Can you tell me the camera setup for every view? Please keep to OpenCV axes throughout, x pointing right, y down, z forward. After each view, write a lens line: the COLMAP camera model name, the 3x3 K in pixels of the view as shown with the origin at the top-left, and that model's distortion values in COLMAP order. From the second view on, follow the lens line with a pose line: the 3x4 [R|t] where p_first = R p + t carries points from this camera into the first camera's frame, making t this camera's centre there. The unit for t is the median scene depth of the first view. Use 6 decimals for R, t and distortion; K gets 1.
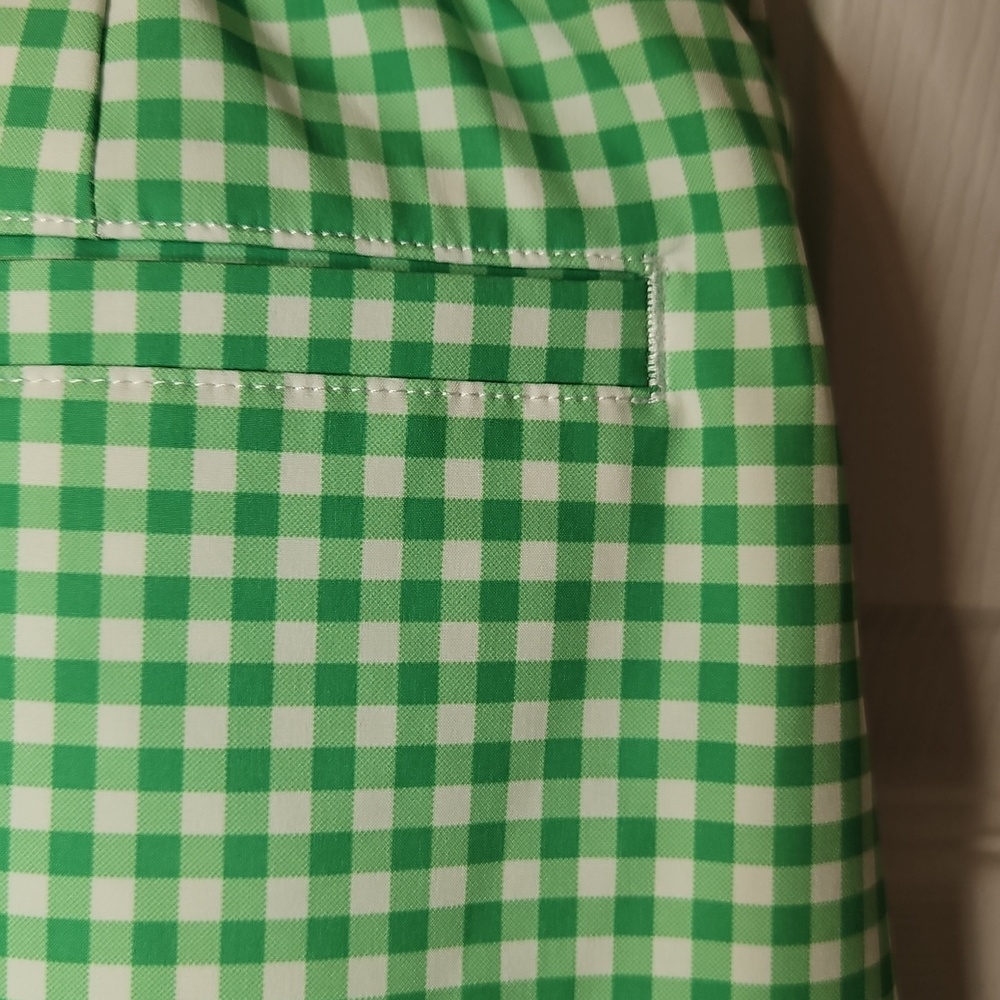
lens RADIAL K [[1443.1, 0, 500.1], [0, 1443.1, 501.5], [0, 0, 1]] dist [0.000309, 0.000000]
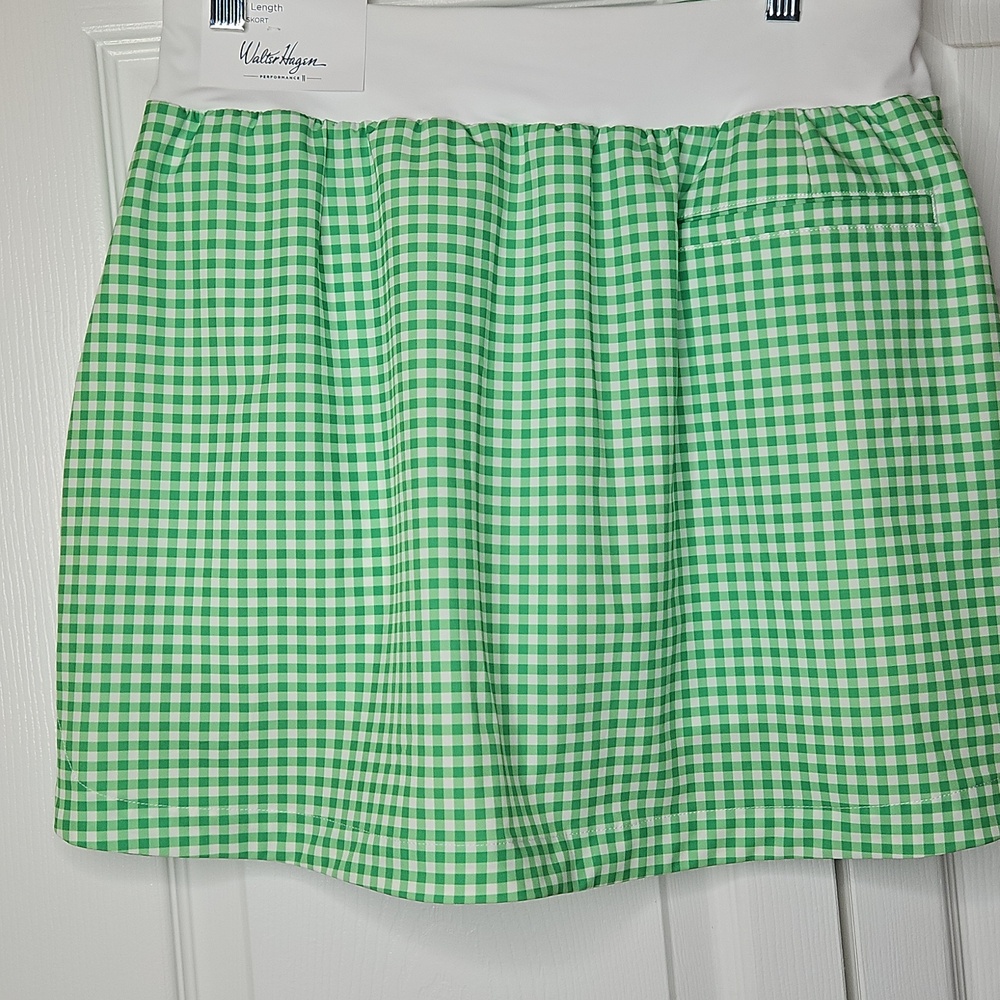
lens RADIAL K [[1443.1, 0, 500.4], [0, 1443.1, 497.4], [0, 0, 1]] dist [0.000309, 0.000000]
pose [[0.994170, -0.107804, -0.001896, -1.224097], [0.107655, 0.993461, -0.038024, 0.732799], [0.005983, 0.037598, 0.999275, -3.123381]]
